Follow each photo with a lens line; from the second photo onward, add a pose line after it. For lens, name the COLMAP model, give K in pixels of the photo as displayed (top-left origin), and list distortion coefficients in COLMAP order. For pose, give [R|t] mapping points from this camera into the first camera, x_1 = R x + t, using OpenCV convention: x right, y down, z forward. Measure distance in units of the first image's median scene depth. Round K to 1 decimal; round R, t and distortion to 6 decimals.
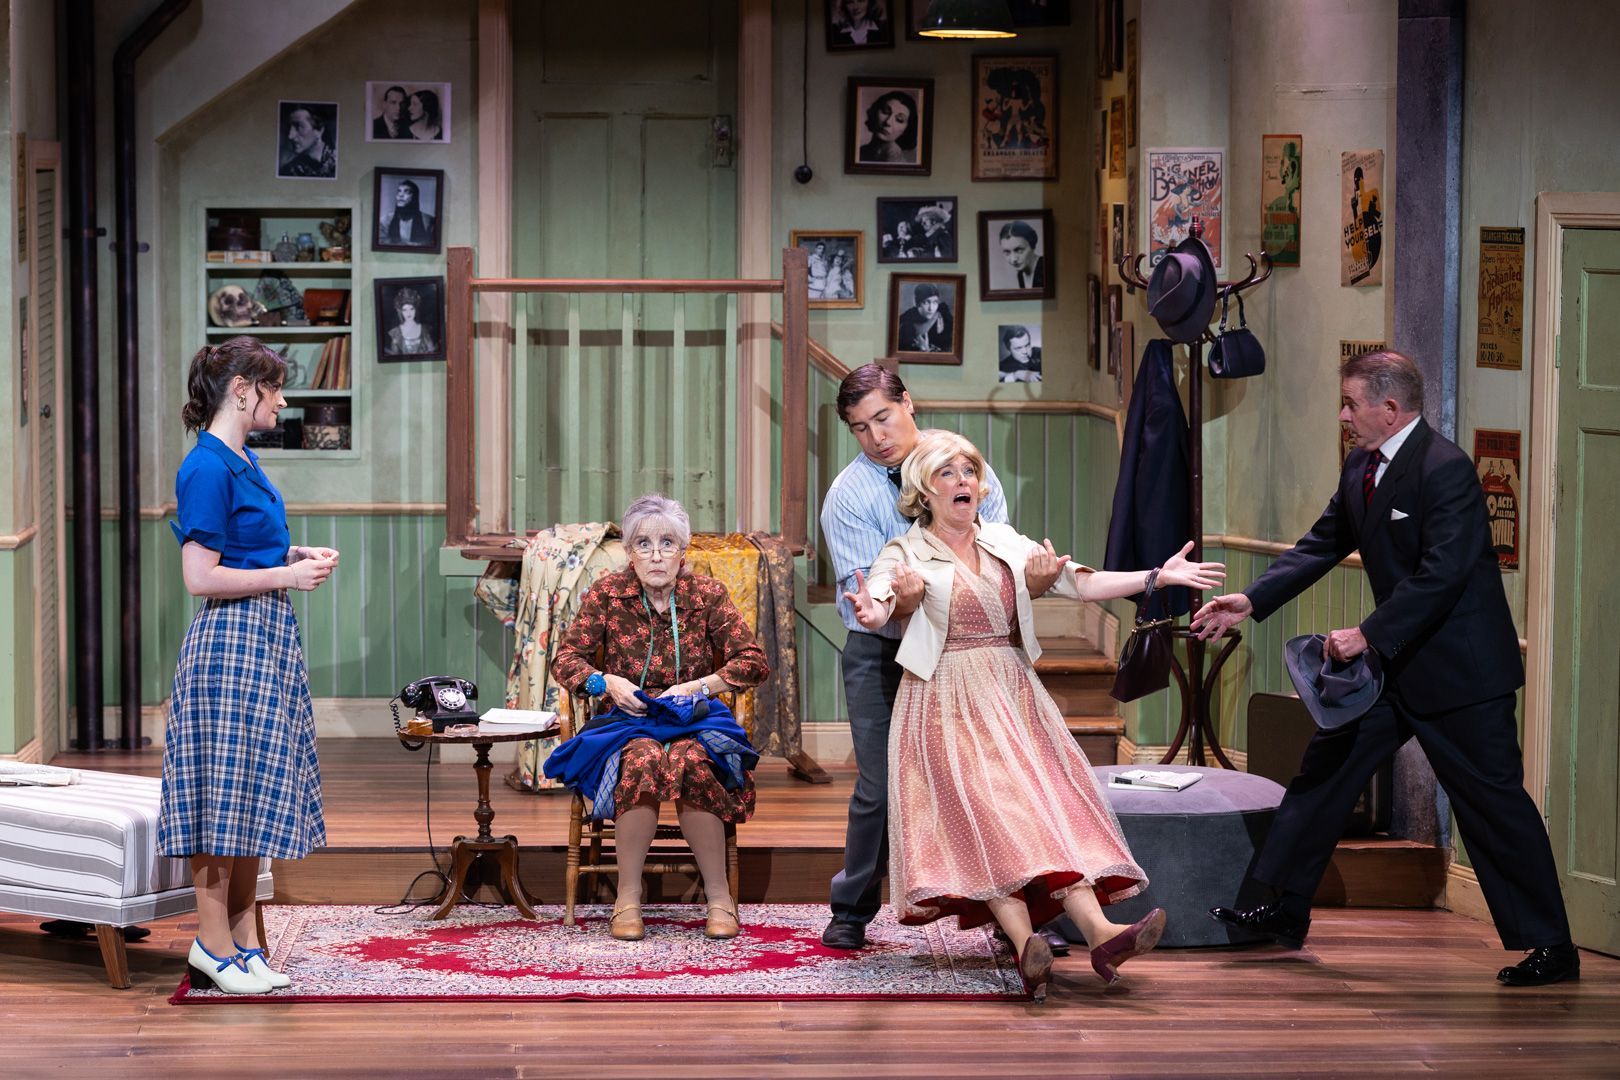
lens RADIAL K [[4158.0, 0, 810.0], [0, 4158.0, 540.0], [0, 0, 1]] dist [0.009655, 0.357791]
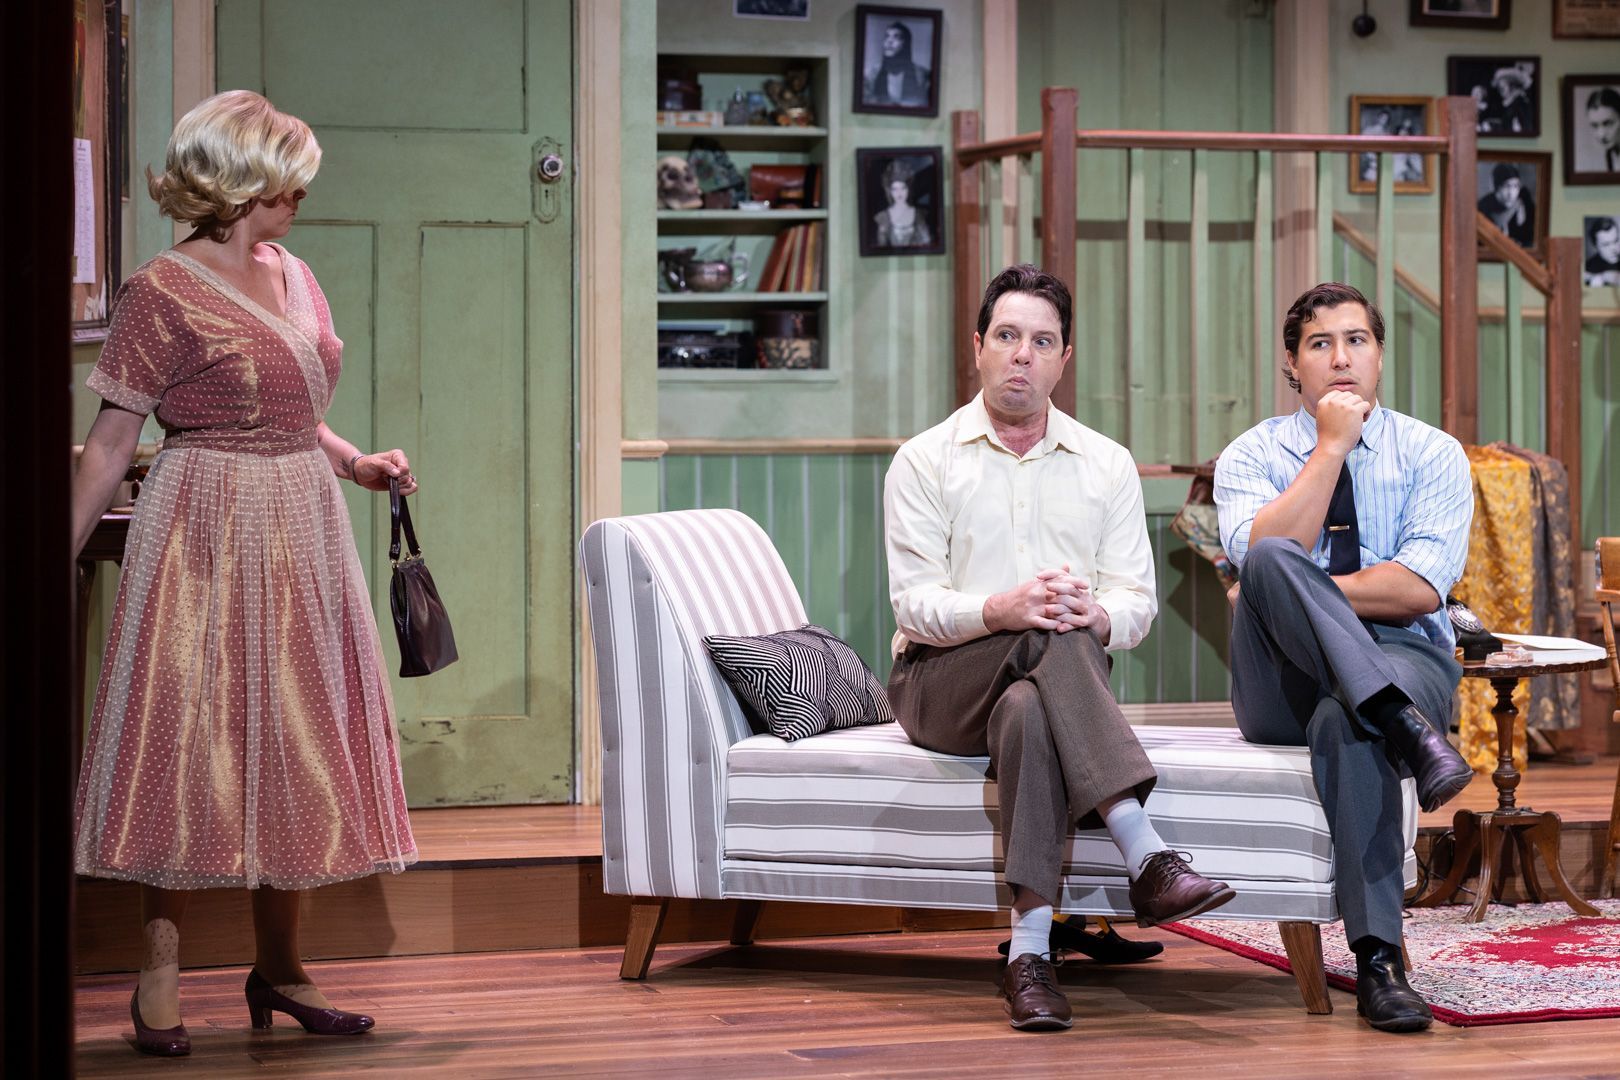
lens RADIAL K [[4158.0, 0, 810.0], [0, 4158.0, 540.0], [0, 0, 1]] dist [0.009655, 0.357791]
pose [[0.967270, -0.013090, 0.253410, -0.309544], [0.023923, 0.998925, -0.039715, 0.040567], [-0.252617, 0.044477, 0.966543, 0.254948]]
